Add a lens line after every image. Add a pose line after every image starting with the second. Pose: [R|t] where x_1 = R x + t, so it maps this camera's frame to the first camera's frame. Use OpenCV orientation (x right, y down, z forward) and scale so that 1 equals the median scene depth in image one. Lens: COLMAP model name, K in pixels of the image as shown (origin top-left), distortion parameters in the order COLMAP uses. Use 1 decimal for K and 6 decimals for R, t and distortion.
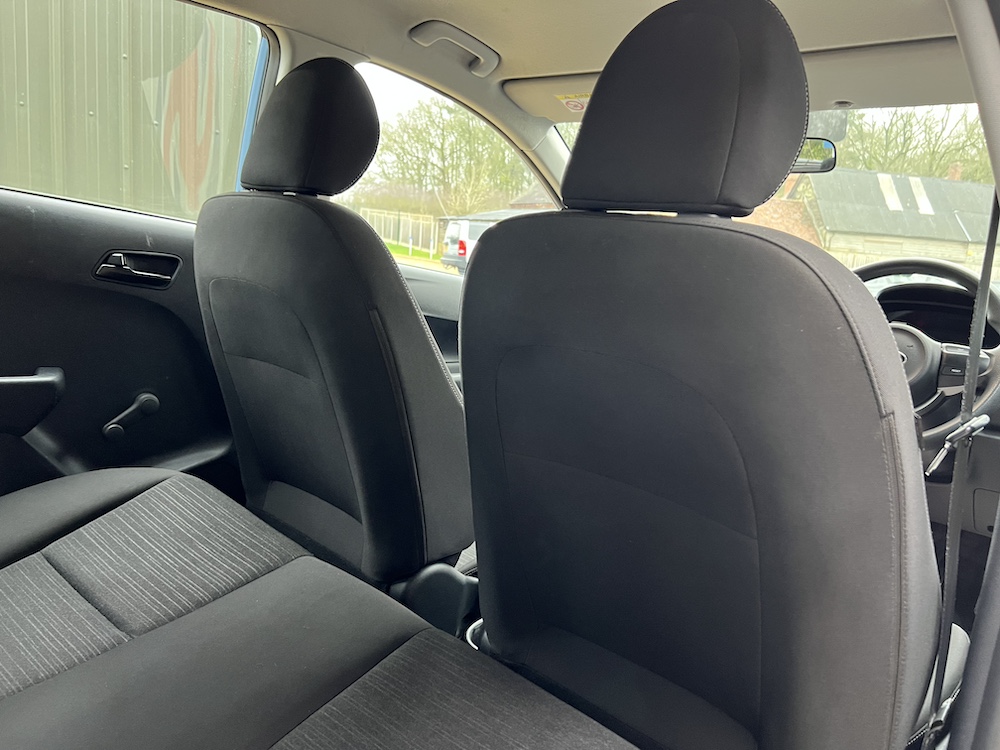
lens RADIAL K [[761.5, 0, 506.9], [0, 761.5, 376.4], [0, 0, 1]] dist [0.051222, -0.053774]
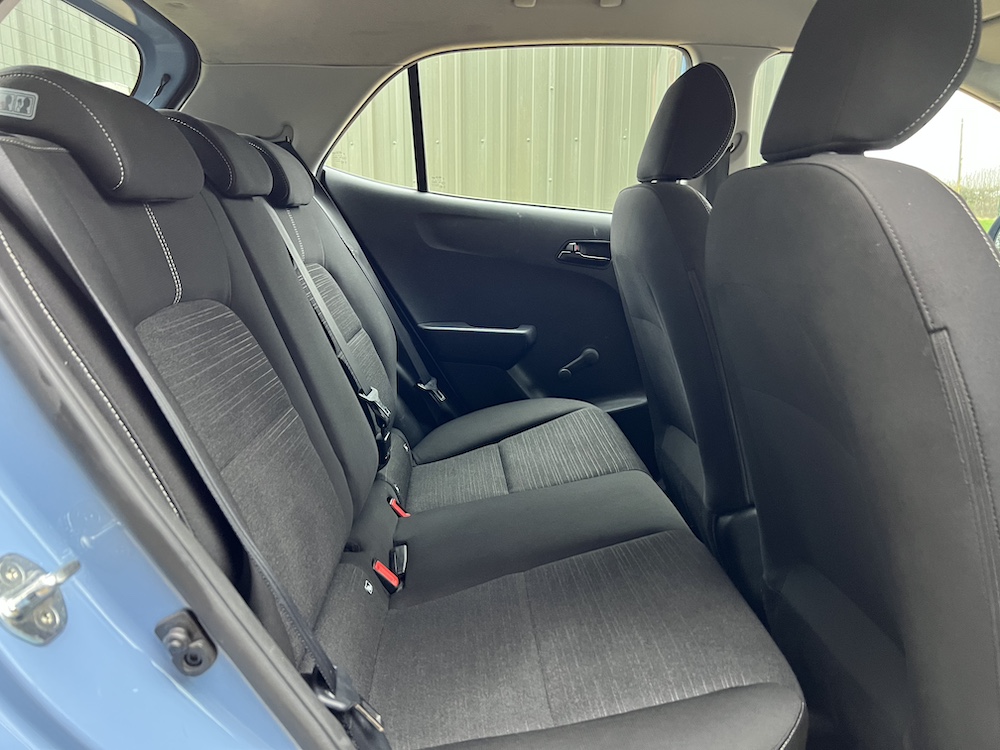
lens RADIAL K [[761.5, 0, 491.5], [0, 761.5, 380.5], [0, 0, 1]] dist [0.051222, -0.053774]
pose [[0.707802, 0.066534, -0.703271, 0.388742], [-0.067356, 0.997375, 0.026569, 0.062681], [0.703193, 0.028564, 0.710425, -0.056782]]
